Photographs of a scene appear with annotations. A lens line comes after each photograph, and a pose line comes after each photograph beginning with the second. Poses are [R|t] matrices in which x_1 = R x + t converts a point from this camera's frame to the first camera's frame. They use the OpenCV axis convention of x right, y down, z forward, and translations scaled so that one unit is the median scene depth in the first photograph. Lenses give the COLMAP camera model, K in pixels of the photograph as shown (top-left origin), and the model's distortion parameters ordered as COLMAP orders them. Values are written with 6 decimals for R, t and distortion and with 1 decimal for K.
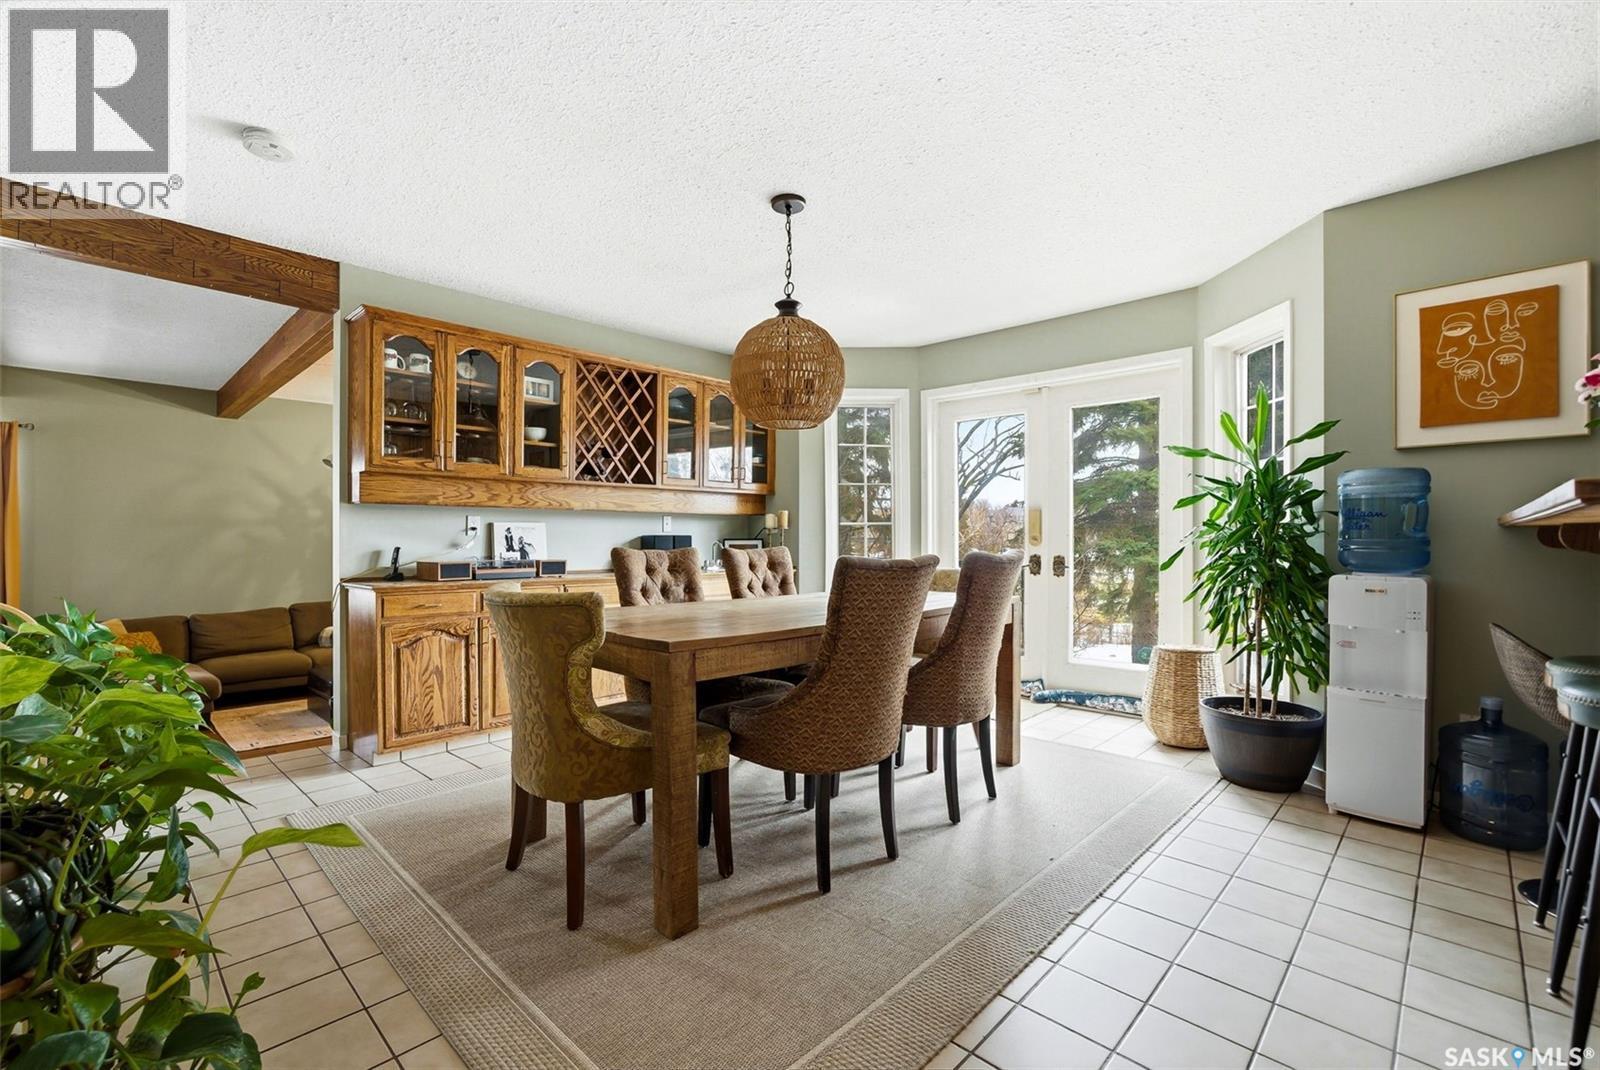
lens RADIAL K [[697.1, 0, 801.1], [0, 697.1, 535.6], [0, 0, 1]] dist [-0.002400, -0.000546]
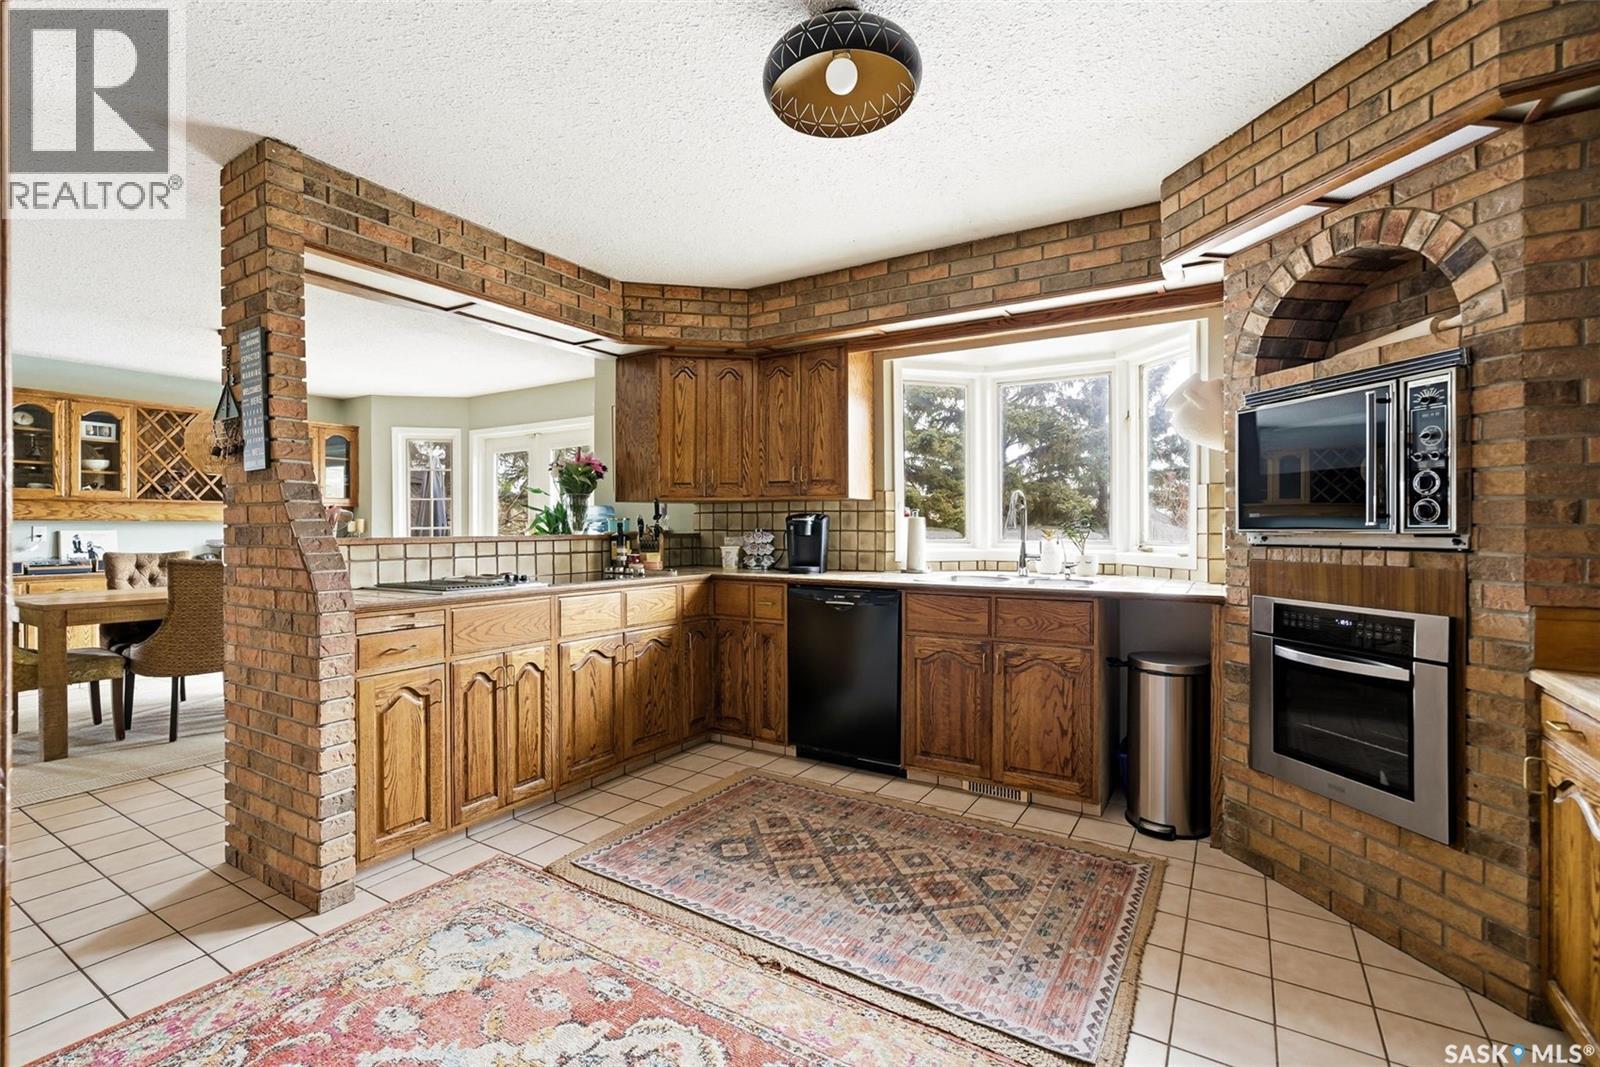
lens RADIAL K [[697.1, 0, 800.2], [0, 697.1, 533.5], [0, 0, 1]] dist [-0.002400, -0.000546]
pose [[0.980183, -0.003248, 0.198068, 0.682136], [0.001681, 0.999966, 0.008080, -0.023037], [-0.198088, -0.007587, 0.980155, -0.573601]]
